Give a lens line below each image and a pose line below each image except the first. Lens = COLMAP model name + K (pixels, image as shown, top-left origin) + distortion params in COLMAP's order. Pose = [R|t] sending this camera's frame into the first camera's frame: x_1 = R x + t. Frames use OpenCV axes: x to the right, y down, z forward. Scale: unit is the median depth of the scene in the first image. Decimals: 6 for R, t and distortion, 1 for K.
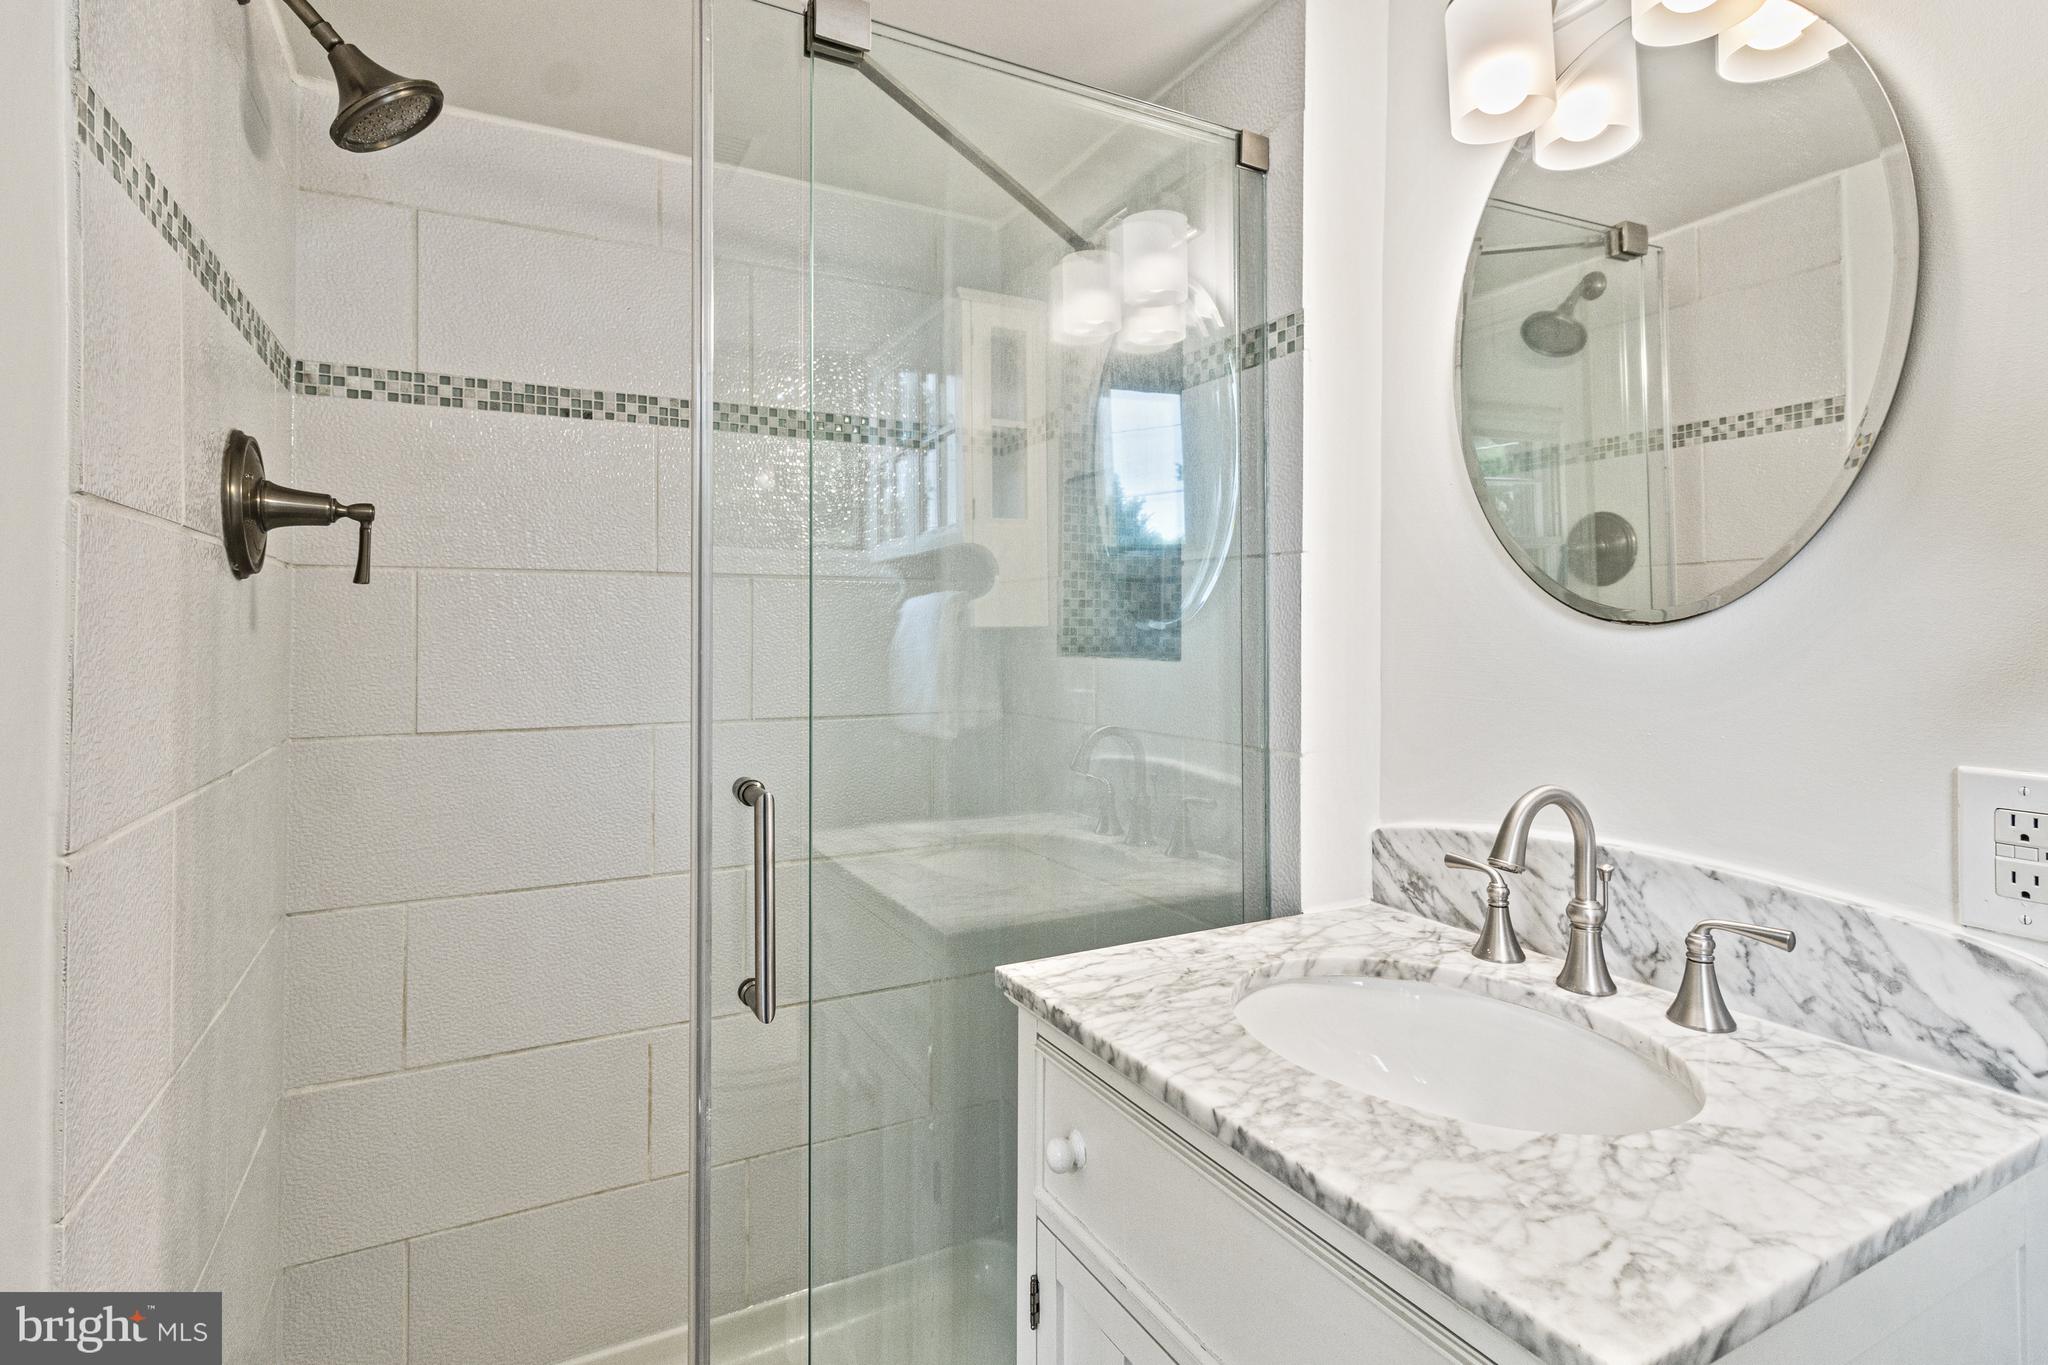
lens RADIAL K [[968.2, 0, 1167.0], [0, 968.2, 616.7], [0, 0, 1]] dist [0.003184, -0.000670]
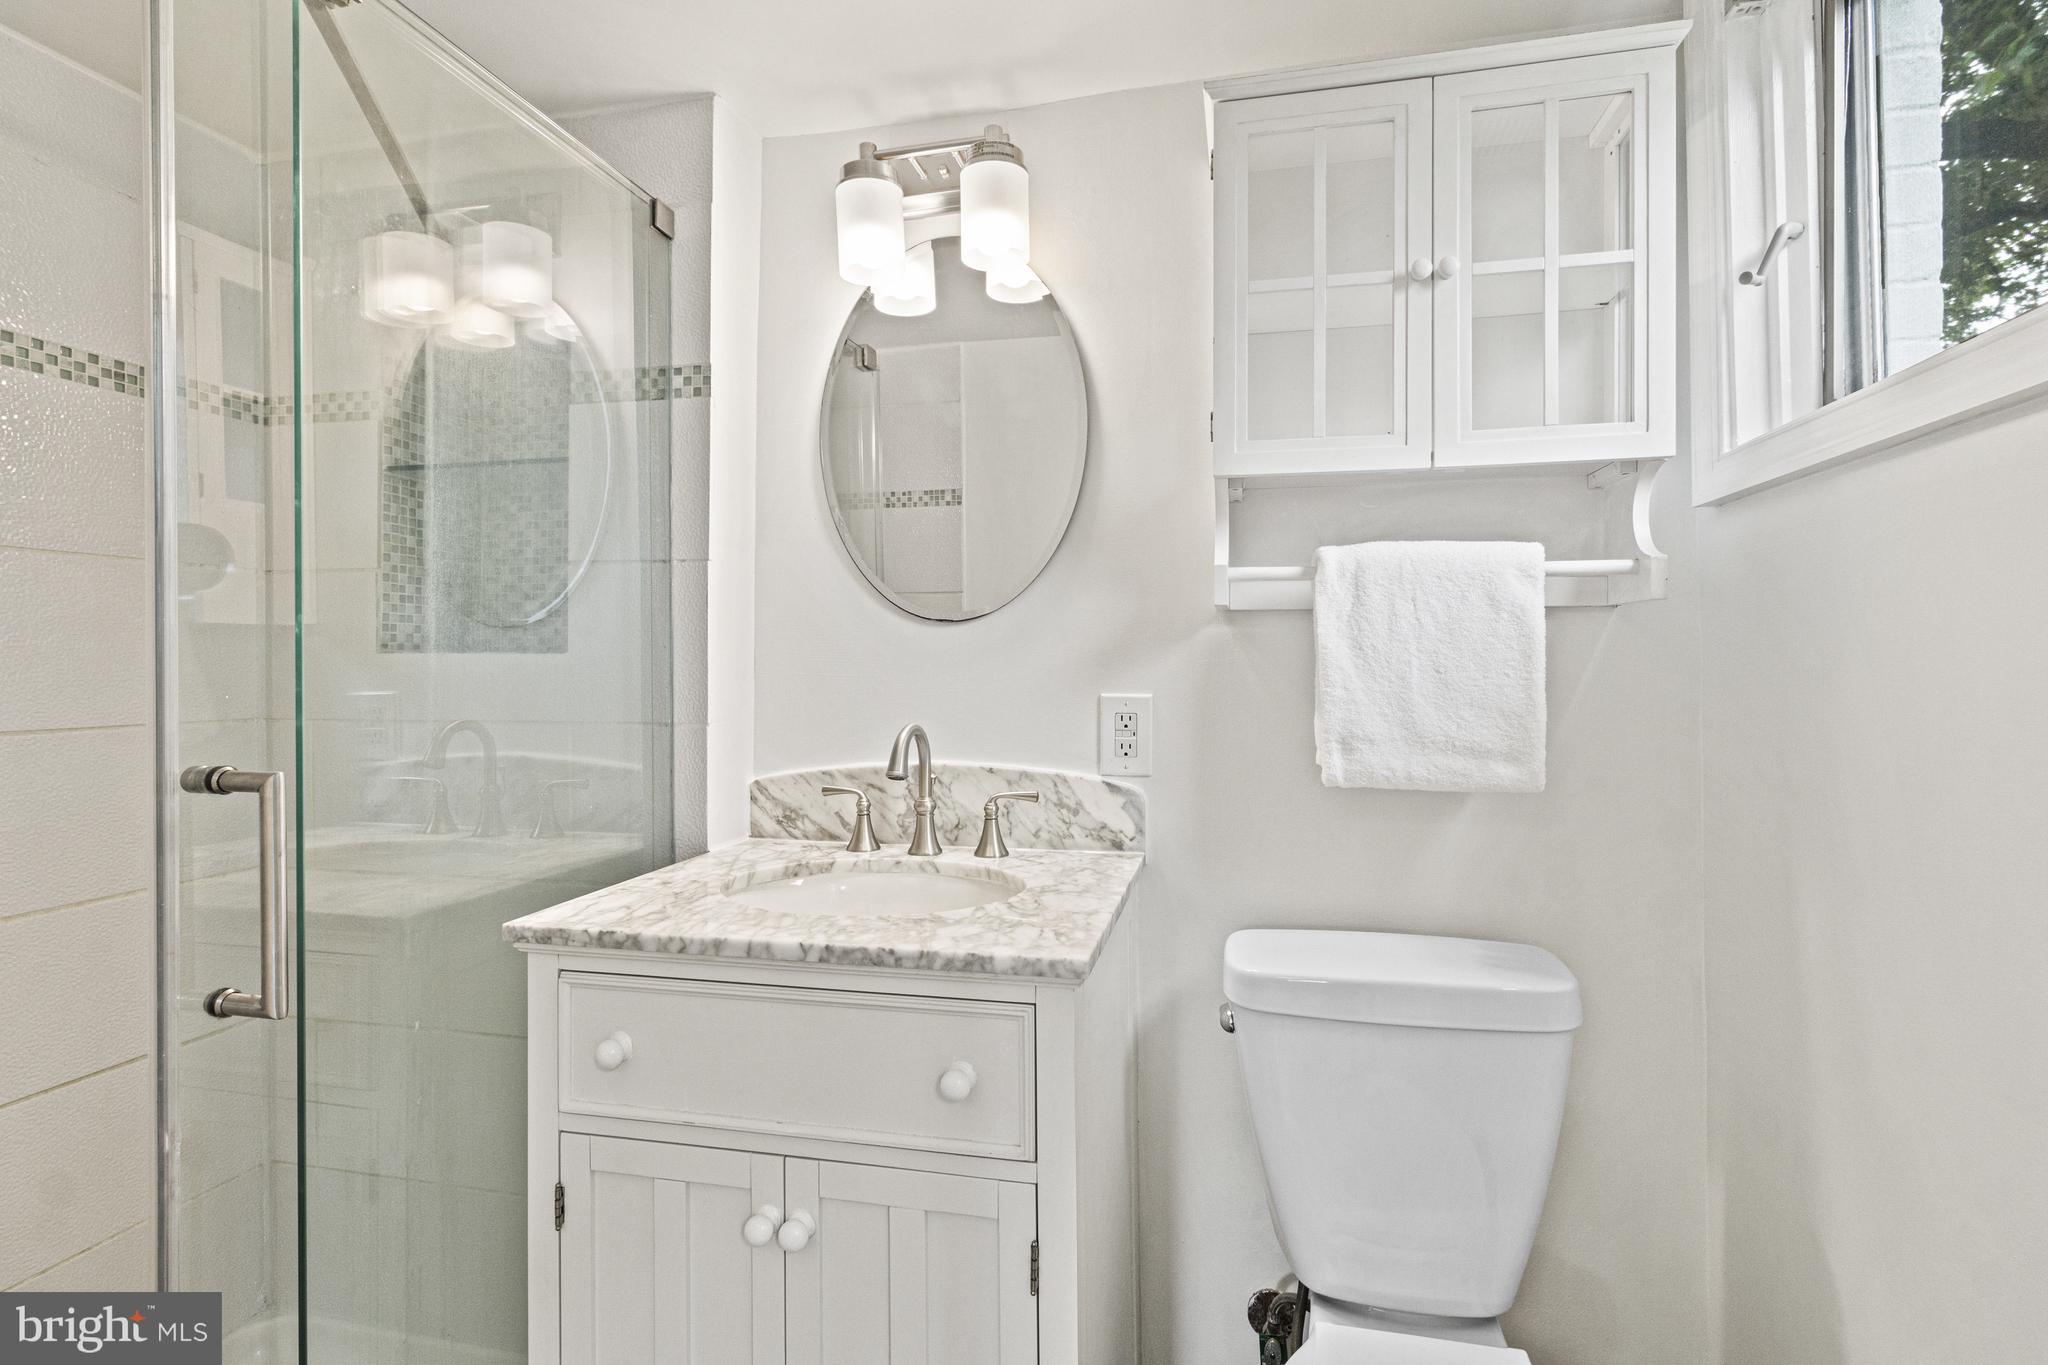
lens RADIAL K [[968.2, 0, 1023.8], [0, 968.2, 666.8], [0, 0, 1]] dist [0.003184, -0.000670]
pose [[0.658954, -0.003079, 0.752177, -0.576071], [-0.001005, 0.999987, 0.004974, 0.068785], [-0.752183, -0.004033, 0.658942, -0.129641]]
